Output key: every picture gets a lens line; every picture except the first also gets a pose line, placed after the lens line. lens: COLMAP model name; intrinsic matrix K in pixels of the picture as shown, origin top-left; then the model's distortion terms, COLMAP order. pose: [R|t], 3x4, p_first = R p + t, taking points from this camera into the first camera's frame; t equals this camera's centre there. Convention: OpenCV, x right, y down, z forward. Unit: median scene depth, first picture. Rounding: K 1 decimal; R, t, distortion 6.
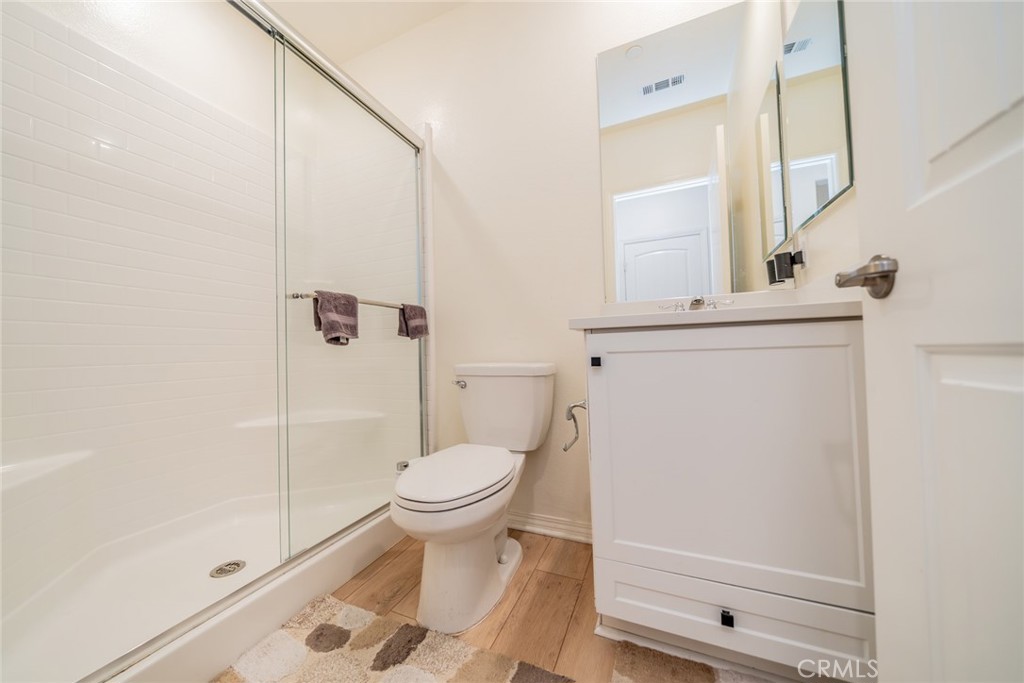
lens RADIAL K [[346.1, 0, 509.9], [0, 346.1, 340.7], [0, 0, 1]] dist [-0.004695, -0.000001]
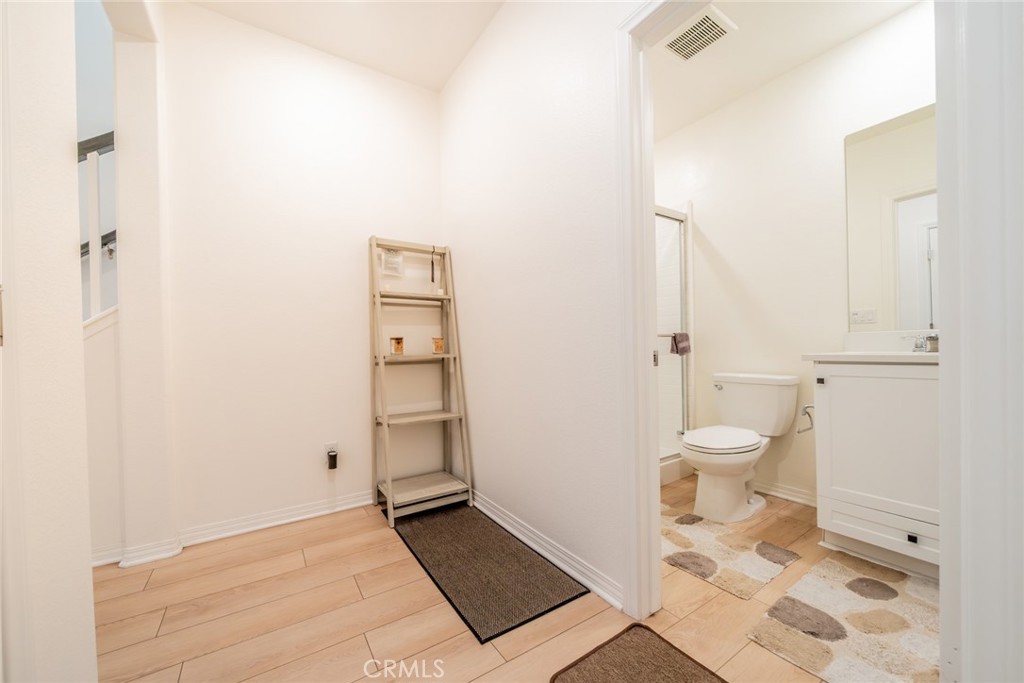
lens RADIAL K [[352.3, 0, 510.9], [0, 352.3, 358.6], [0, 0, 1]] dist [-0.008109, -0.000230]
pose [[0.819086, 0.012852, -0.573526, -0.007406], [0.027475, 0.997723, 0.061595, -0.123177], [0.573012, -0.066209, 0.816868, -0.792740]]
